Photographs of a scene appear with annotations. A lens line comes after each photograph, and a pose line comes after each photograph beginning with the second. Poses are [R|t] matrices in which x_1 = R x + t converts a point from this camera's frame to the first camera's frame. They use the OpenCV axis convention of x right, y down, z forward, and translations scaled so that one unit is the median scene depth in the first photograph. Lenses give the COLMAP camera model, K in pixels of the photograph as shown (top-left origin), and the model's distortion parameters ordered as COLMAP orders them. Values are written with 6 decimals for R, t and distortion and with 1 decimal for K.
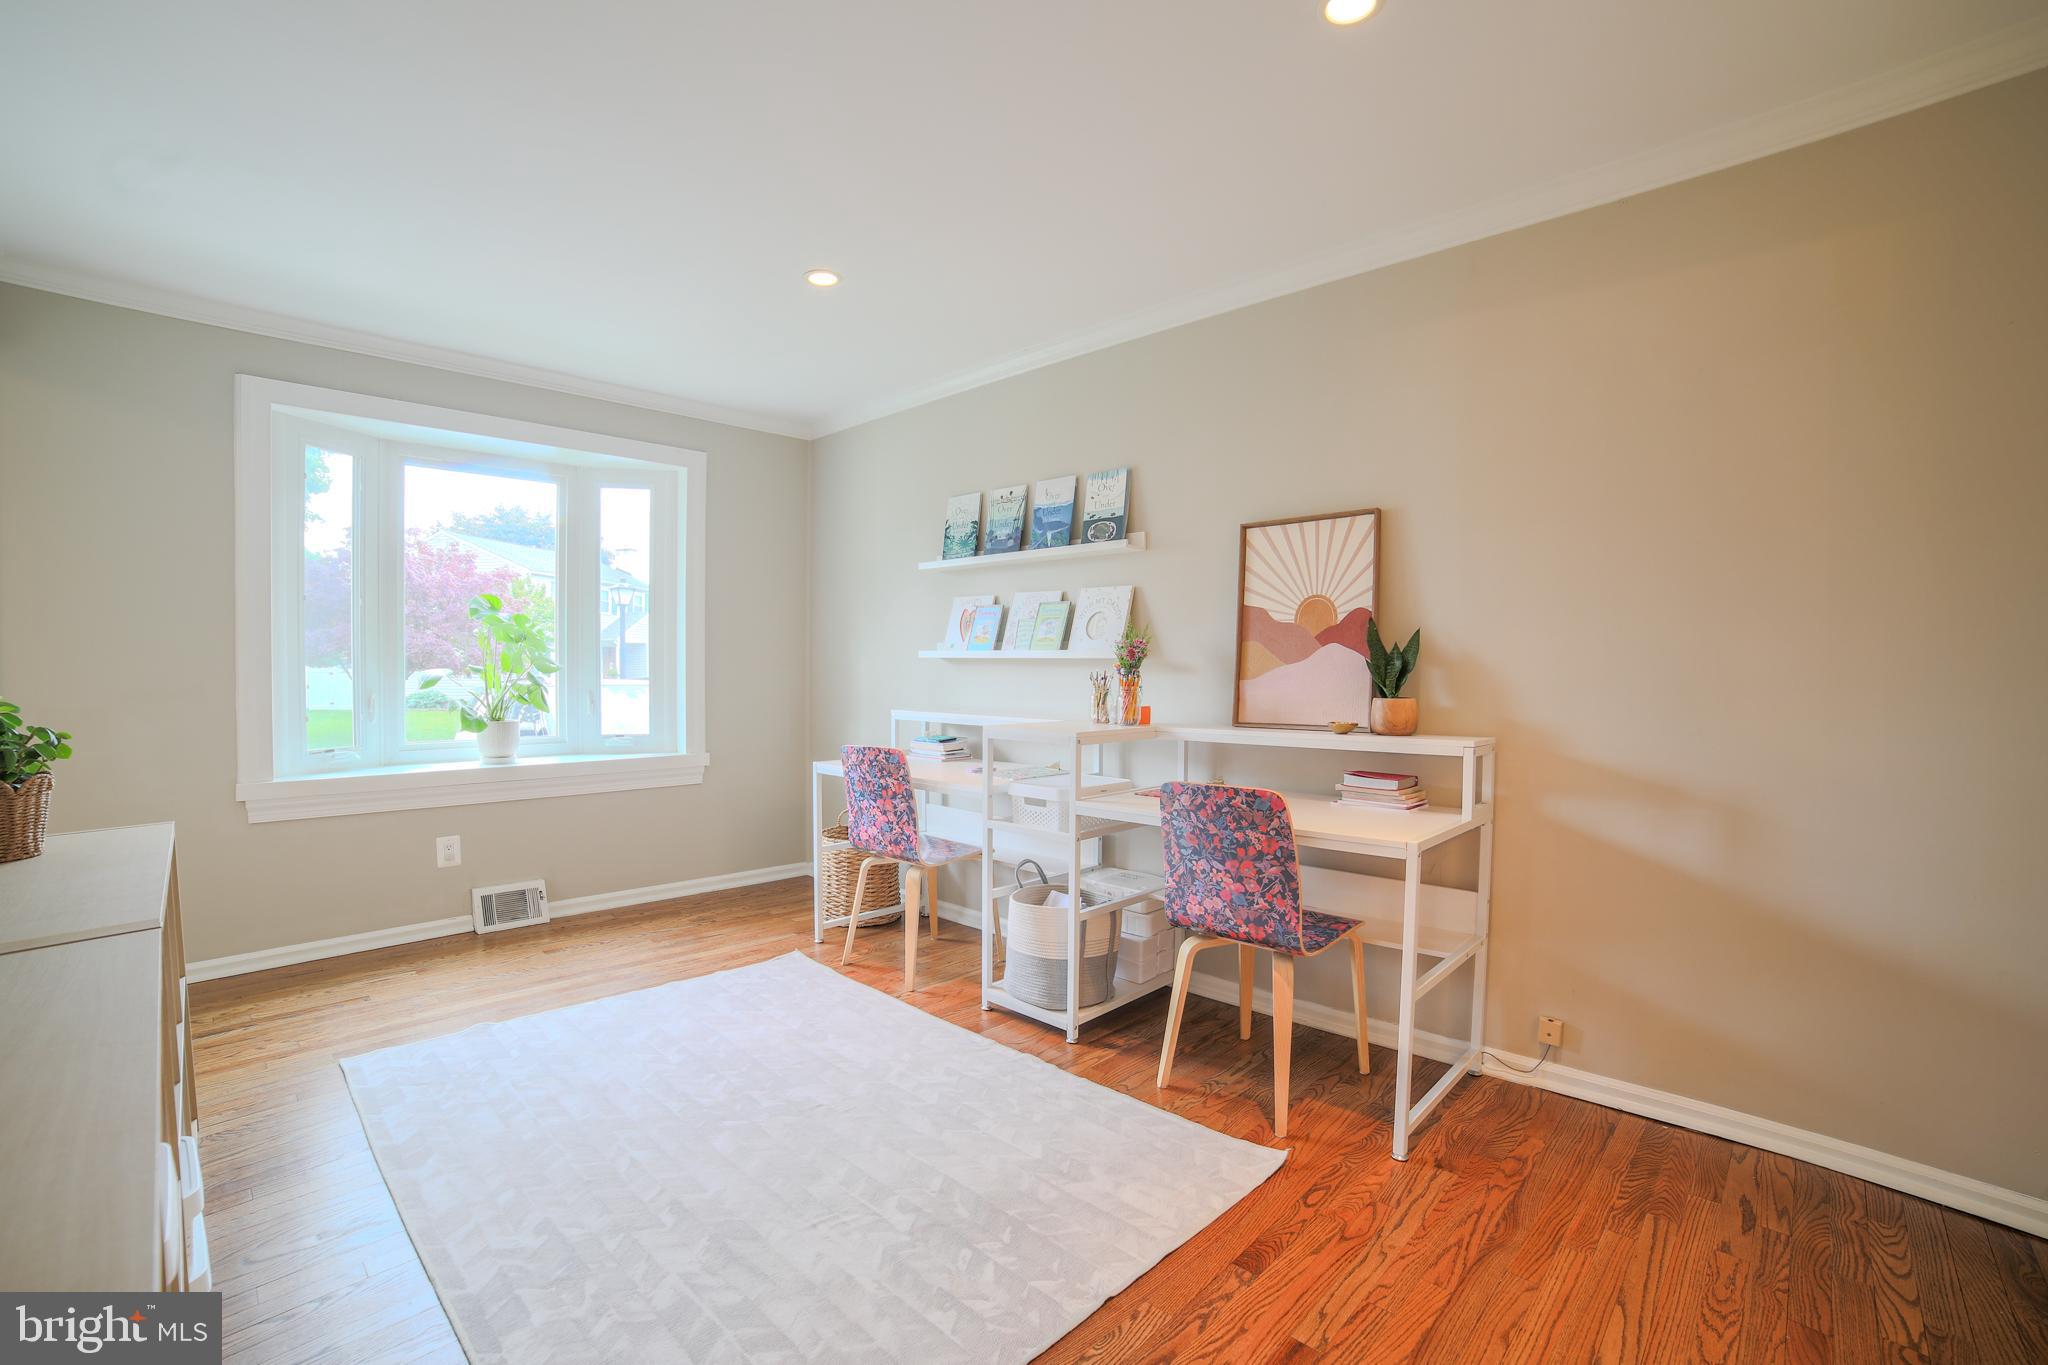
lens RADIAL K [[874.0, 0, 1009.6], [0, 874.0, 734.1], [0, 0, 1]] dist [-0.057345, 0.003383]
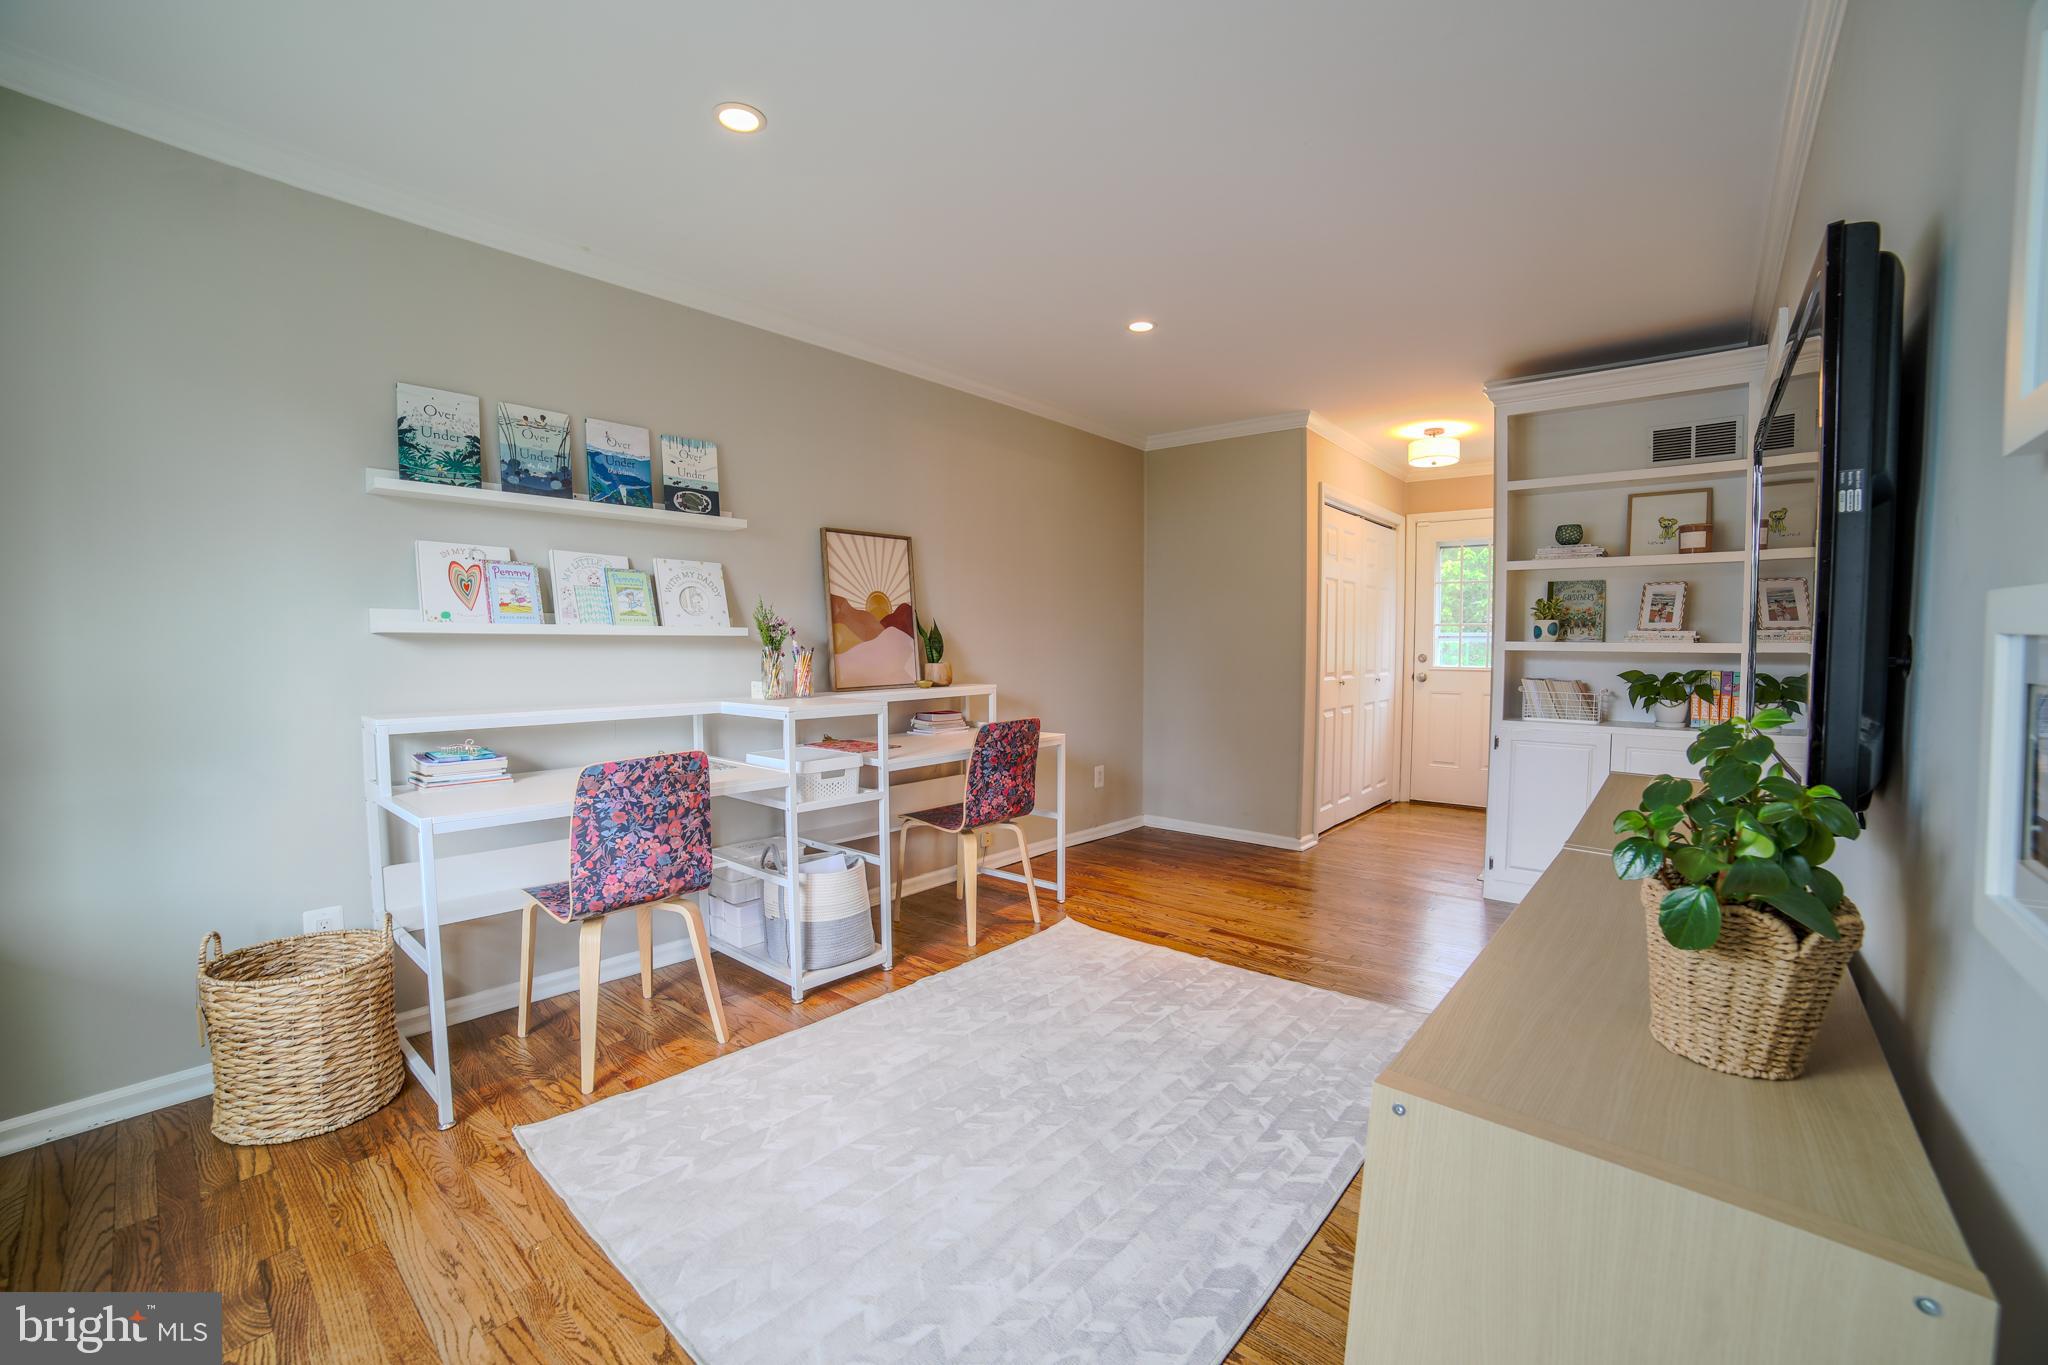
lens RADIAL K [[827.0, 0, 1020.9], [0, 827.0, 679.2], [0, 0, 1]] dist [-0.064500, 0.010173]
pose [[-0.056151, -0.063240, 0.996417, -1.148040], [0.059977, 0.995976, 0.066592, -0.105799], [-0.996619, 0.063502, -0.052132, 0.968724]]
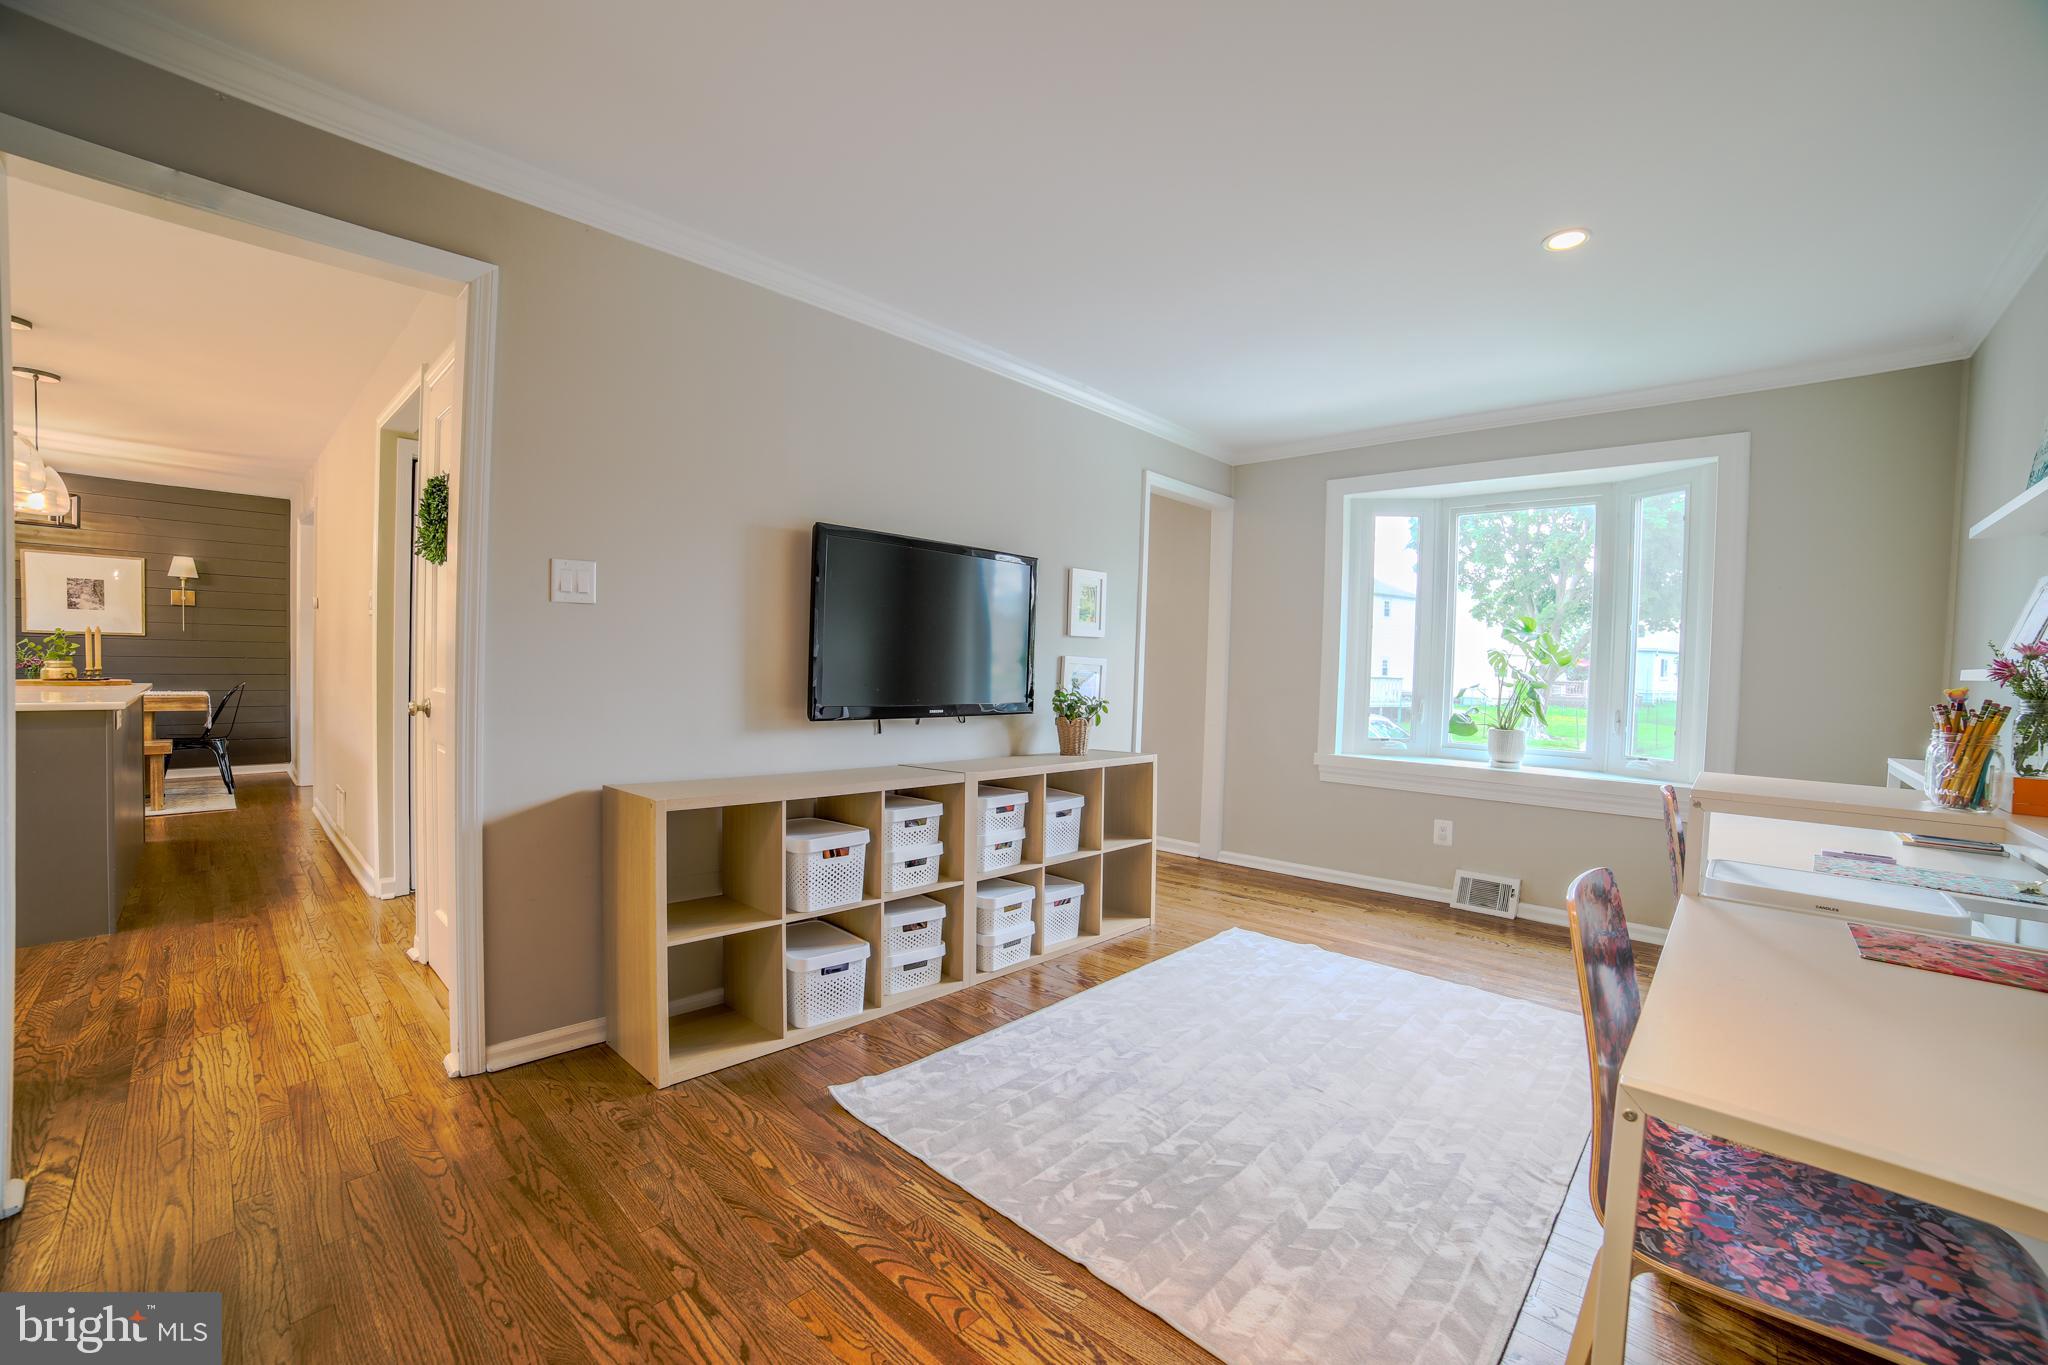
lens RADIAL K [[827.0, 0, 1033.6], [0, 827.0, 696.2], [0, 0, 1]] dist [-0.064500, 0.010173]
pose [[0.025225, 0.021780, -0.999445, 0.706482], [-0.093308, 0.995449, 0.019338, -0.034643], [0.995318, 0.092768, 0.027142, 0.546004]]
